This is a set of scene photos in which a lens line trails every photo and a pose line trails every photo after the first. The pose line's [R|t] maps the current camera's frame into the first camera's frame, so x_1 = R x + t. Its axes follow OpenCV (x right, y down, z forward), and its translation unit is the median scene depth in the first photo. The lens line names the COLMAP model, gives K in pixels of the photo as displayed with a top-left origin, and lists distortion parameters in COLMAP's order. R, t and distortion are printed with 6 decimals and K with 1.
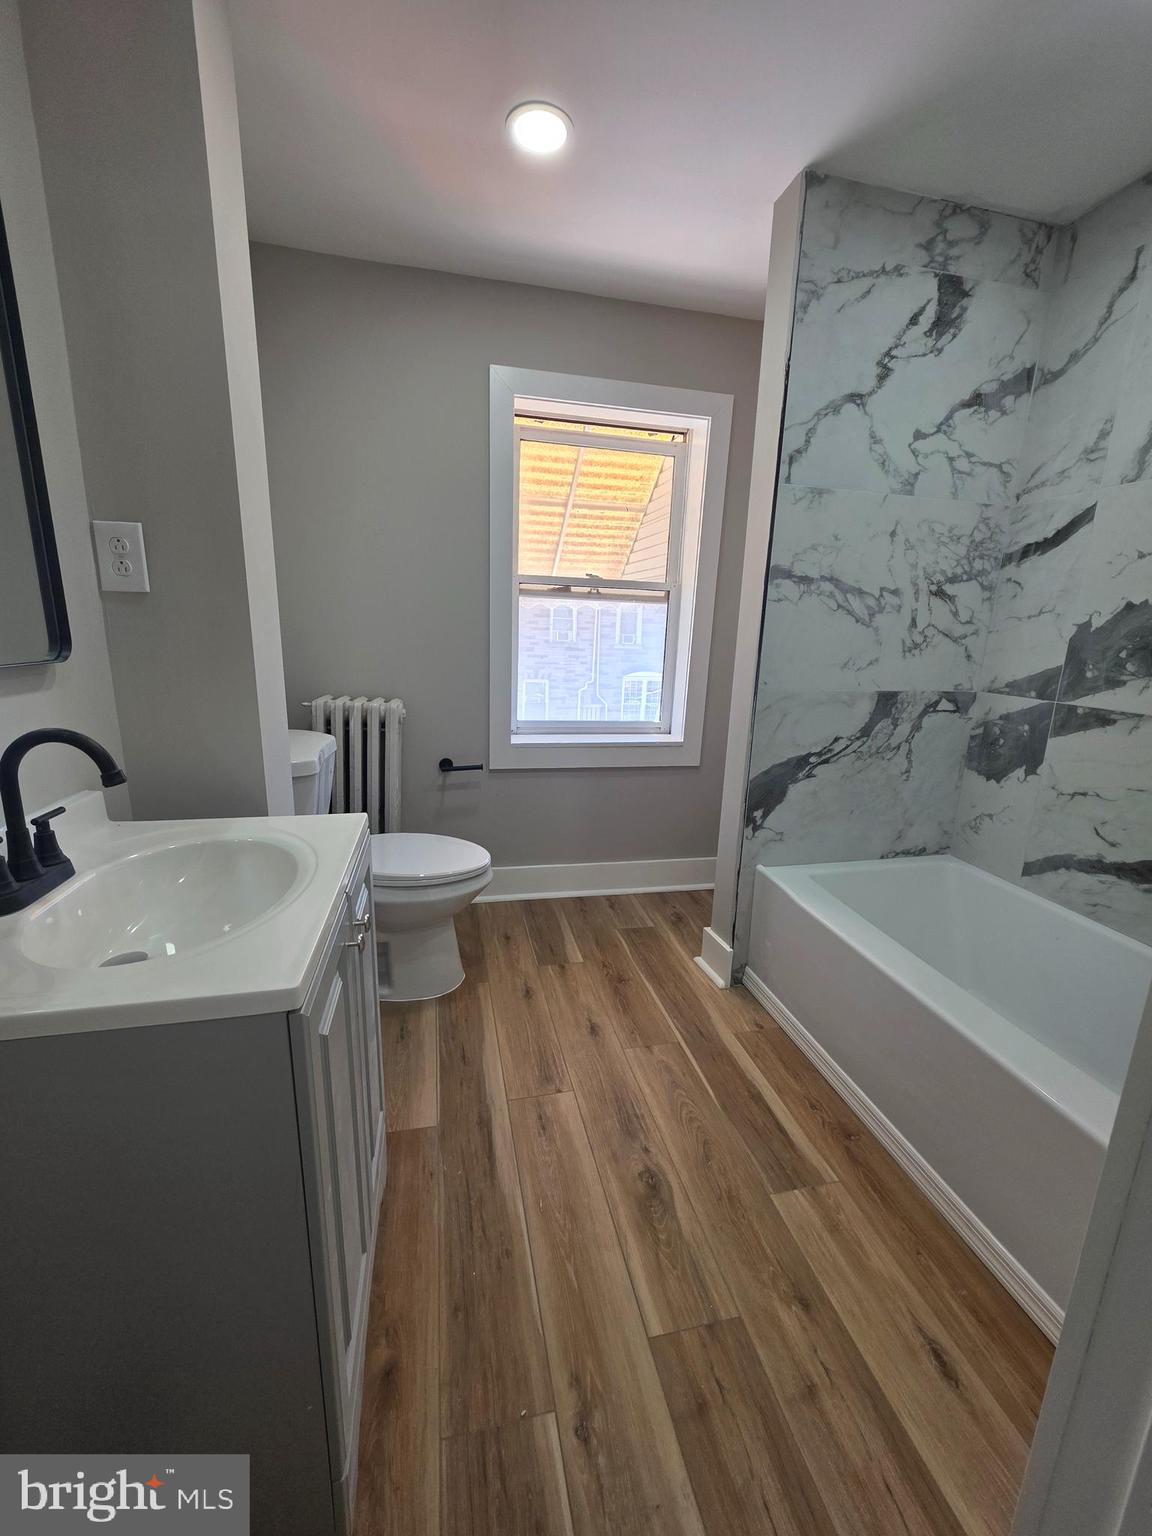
lens RADIAL K [[619.3, 0, 576.0], [0, 619.3, 768.0], [0, 0, 1]] dist [-0.000256, -0.000057]
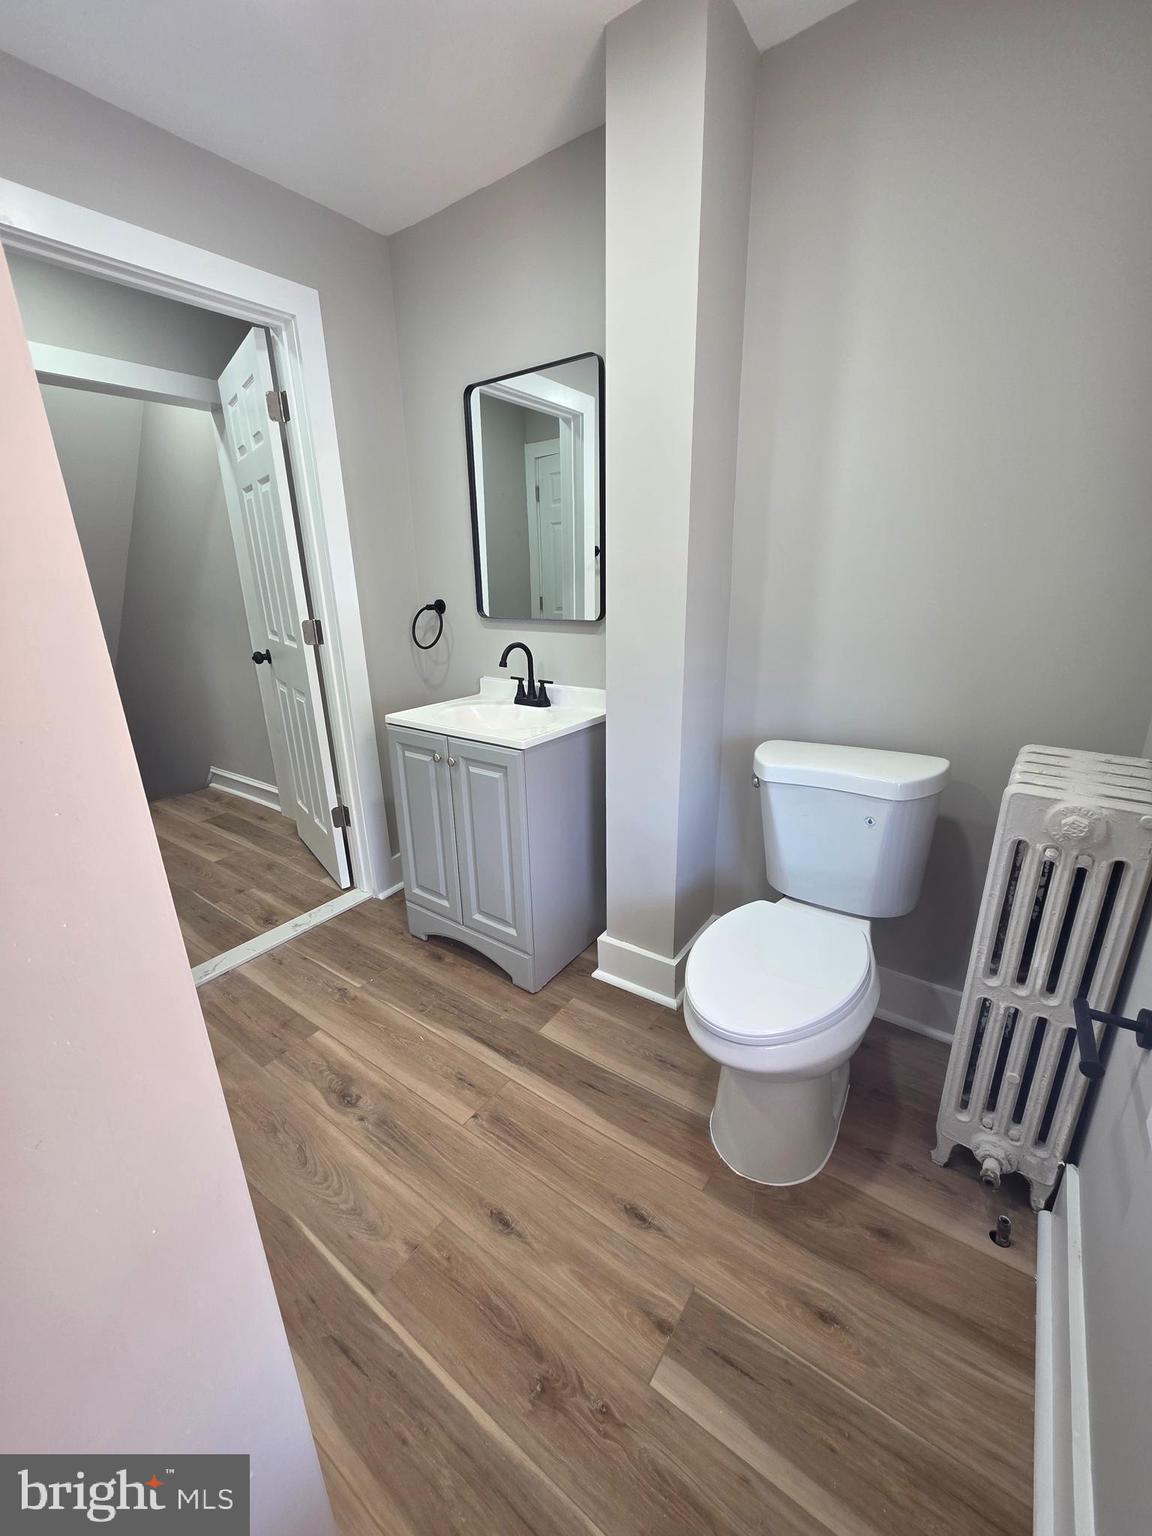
lens RADIAL K [[608.1, 0, 571.5], [0, 608.1, 743.1], [0, 0, 1]] dist [0.000054, -0.000038]
pose [[-0.750934, 0.167821, -0.638697, 0.360581], [-0.146250, 0.900891, 0.408665, -0.385926], [0.643979, 0.400290, -0.651965, 1.493949]]
